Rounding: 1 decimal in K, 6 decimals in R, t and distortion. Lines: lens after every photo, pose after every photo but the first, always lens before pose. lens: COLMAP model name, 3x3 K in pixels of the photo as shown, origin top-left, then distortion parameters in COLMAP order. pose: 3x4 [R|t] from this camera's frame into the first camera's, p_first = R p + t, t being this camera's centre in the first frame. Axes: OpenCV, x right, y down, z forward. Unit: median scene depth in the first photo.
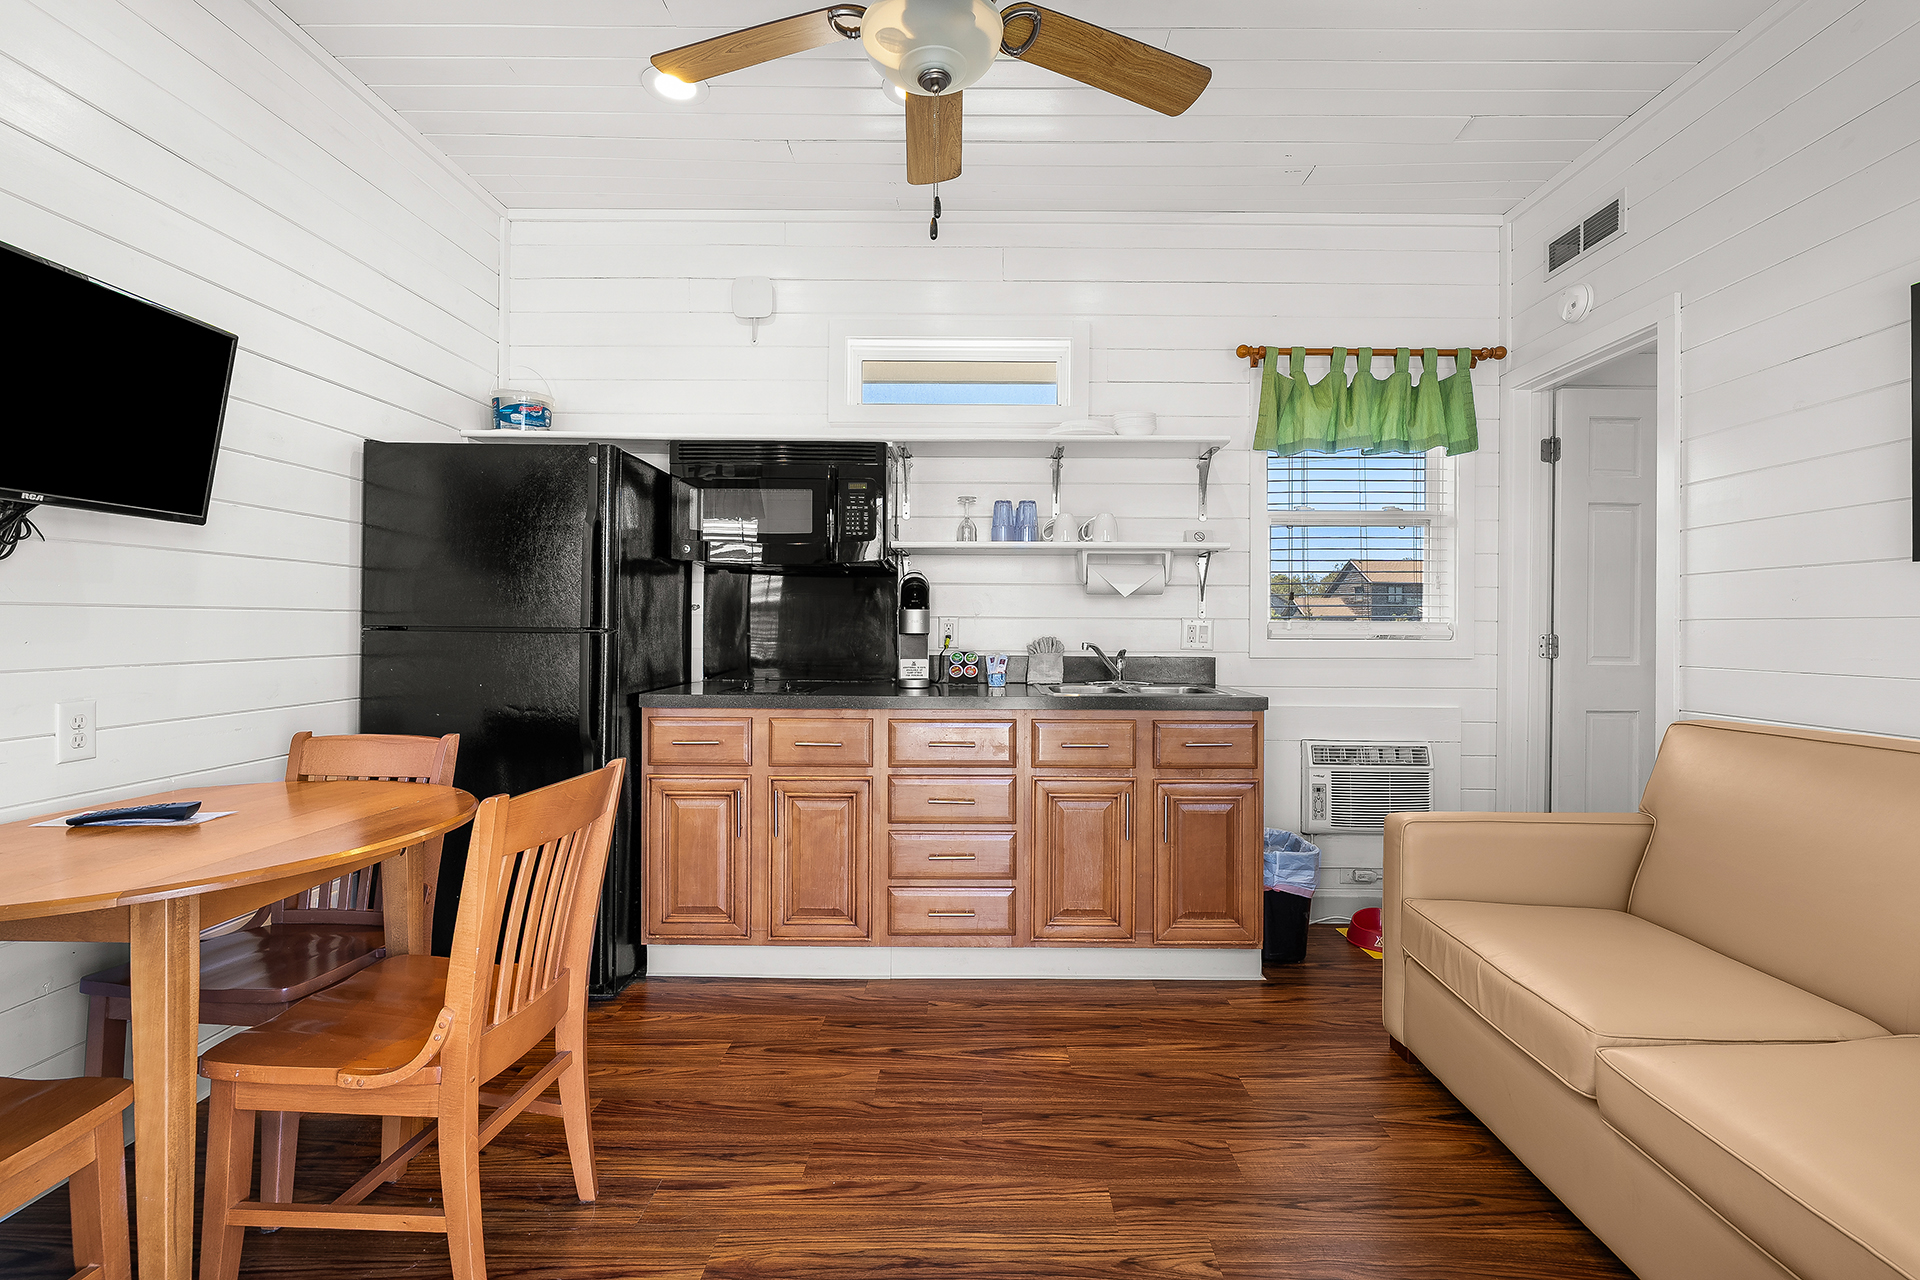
lens RADIAL K [[872.2, 0, 972.1], [0, 872.2, 634.5], [0, 0, 1]] dist [-0.000146, -0.000068]
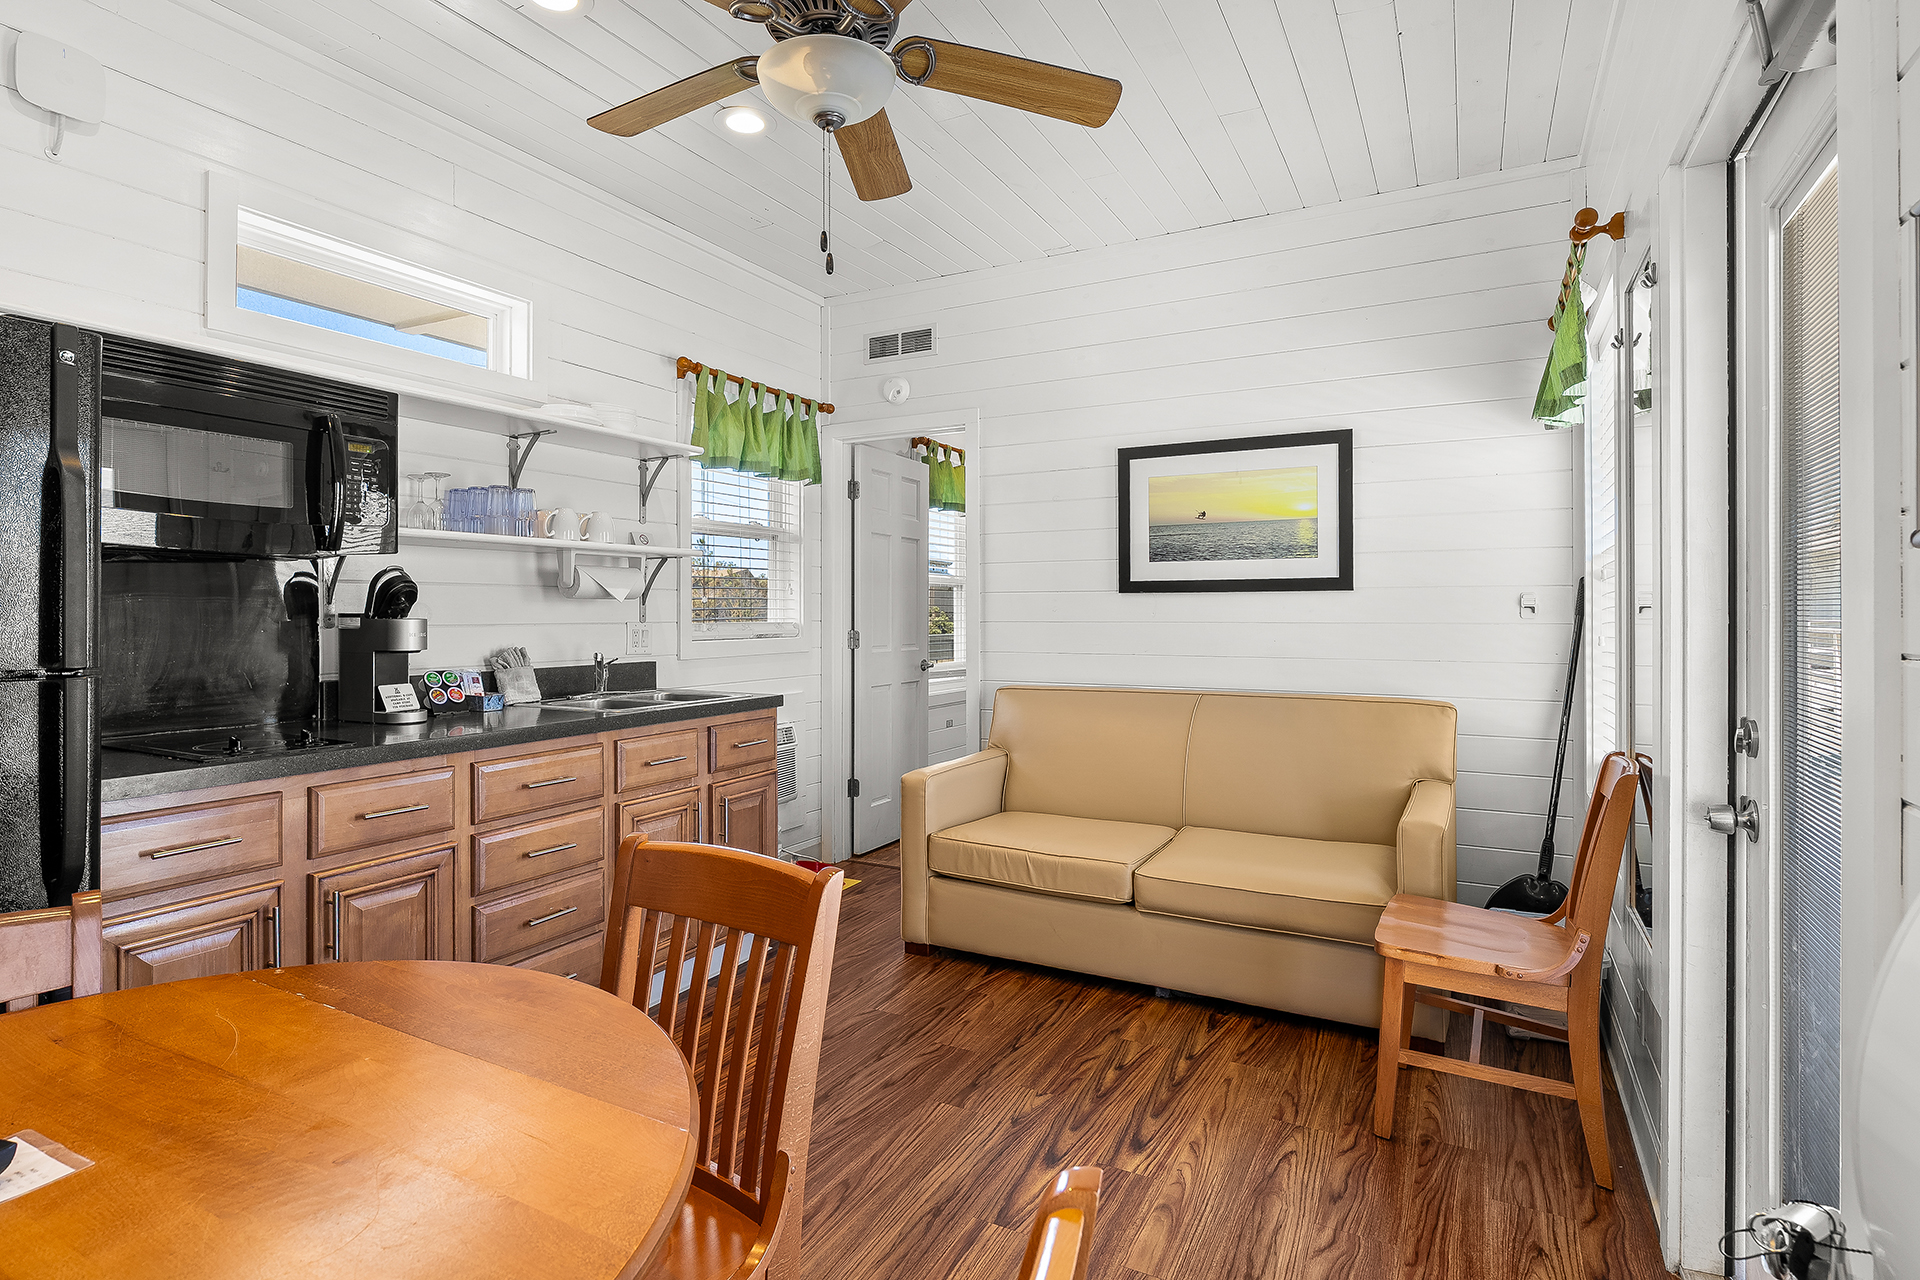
lens RADIAL K [[960.2, 0, 961.2], [0, 960.2, 619.6], [0, 0, 1]] dist [-0.003292, -0.000018]
pose [[0.469668, -0.014460, 0.882725, -0.593818], [0.012445, 0.999875, 0.009758, -0.031136], [-0.882755, 0.006403, 0.469789, 0.198367]]
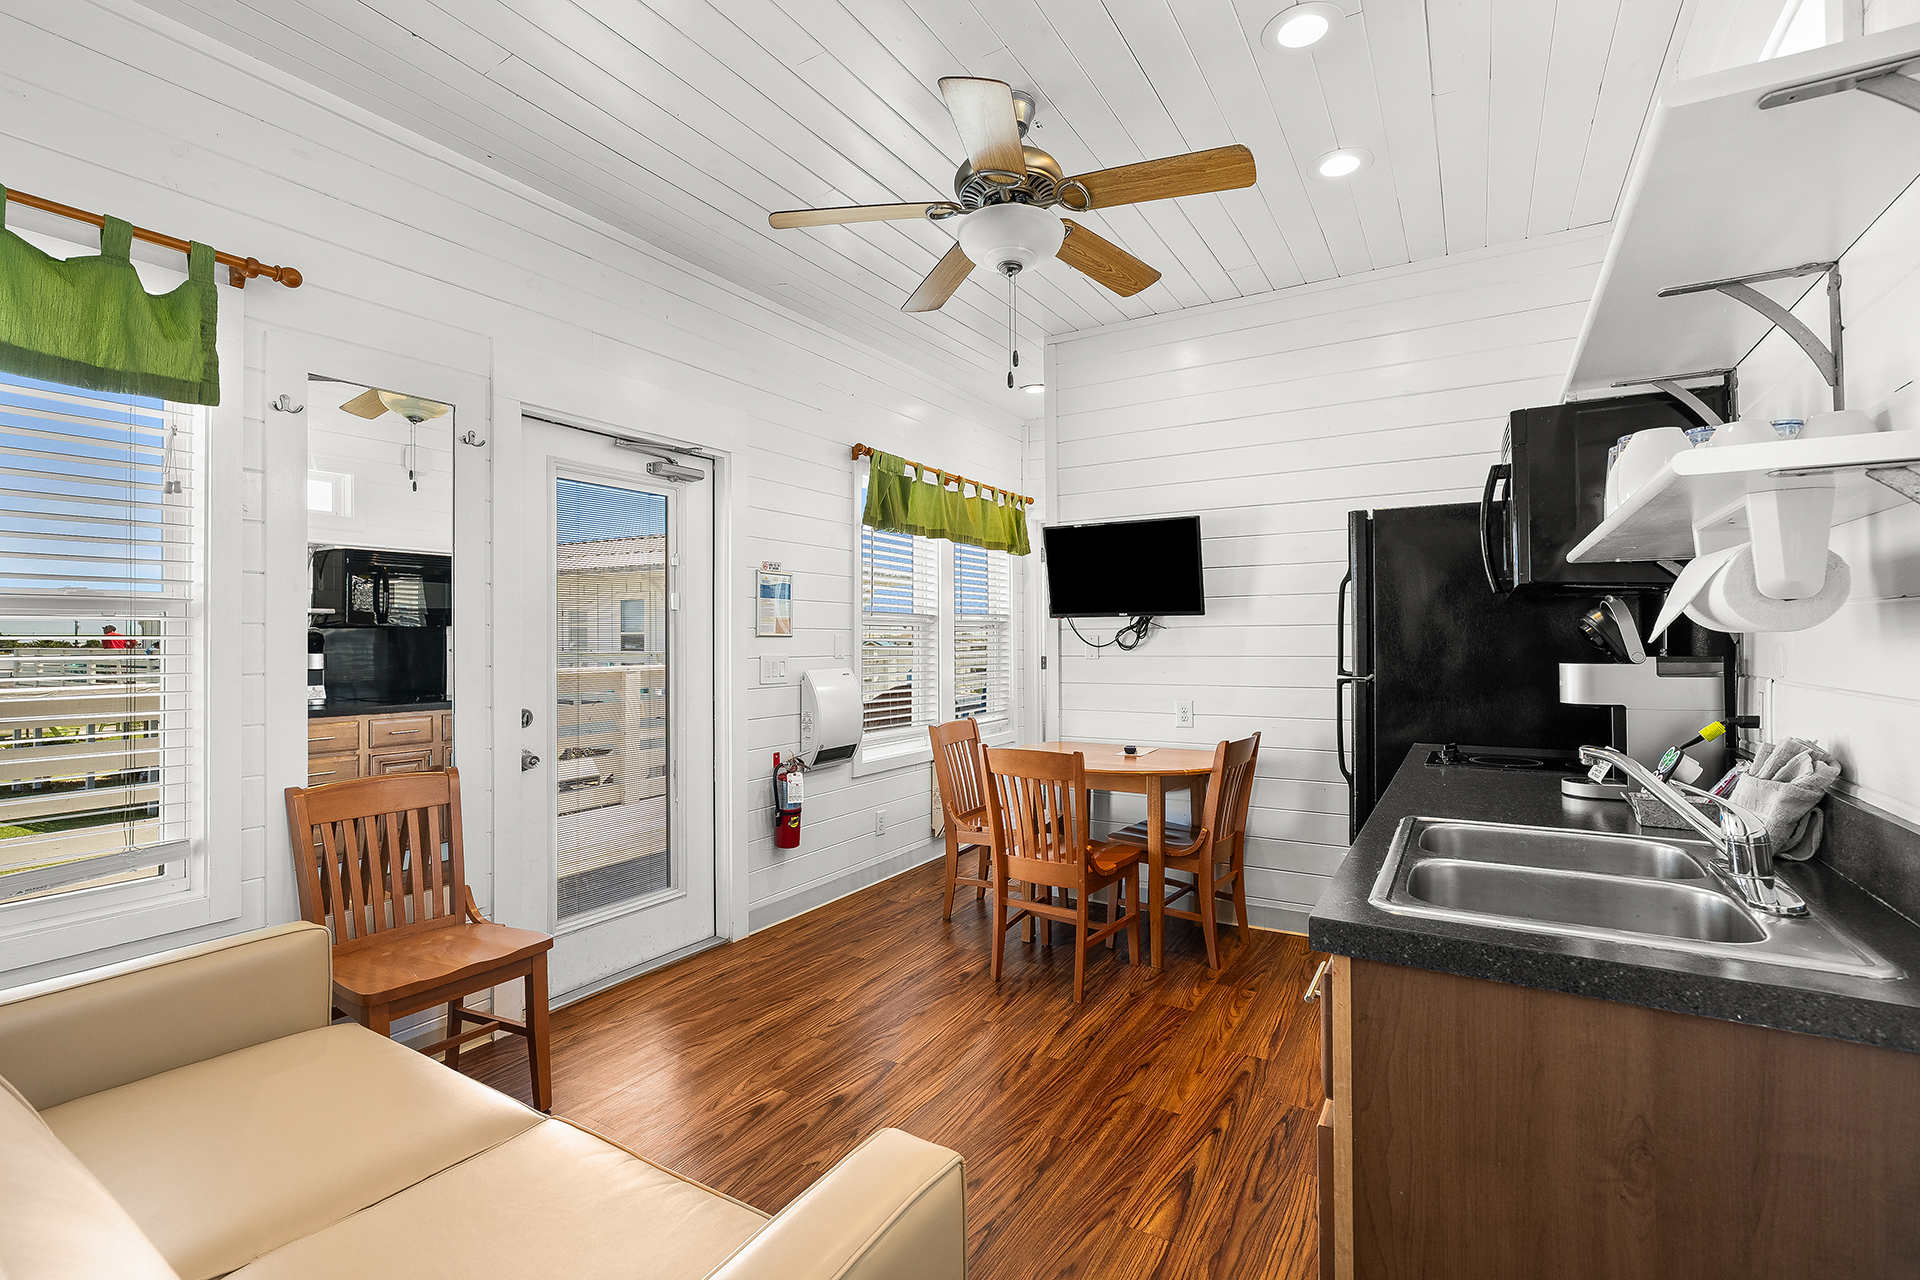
lens RADIAL K [[872.2, 0, 961.6], [0, 872.2, 637.9], [0, 0, 1]] dist [-0.000146, -0.000068]
pose [[-0.513283, -0.006539, -0.858194, 0.678388], [-0.003162, 0.999979, -0.005728, -0.038939], [0.858213, -0.000226, -0.513293, 0.976136]]
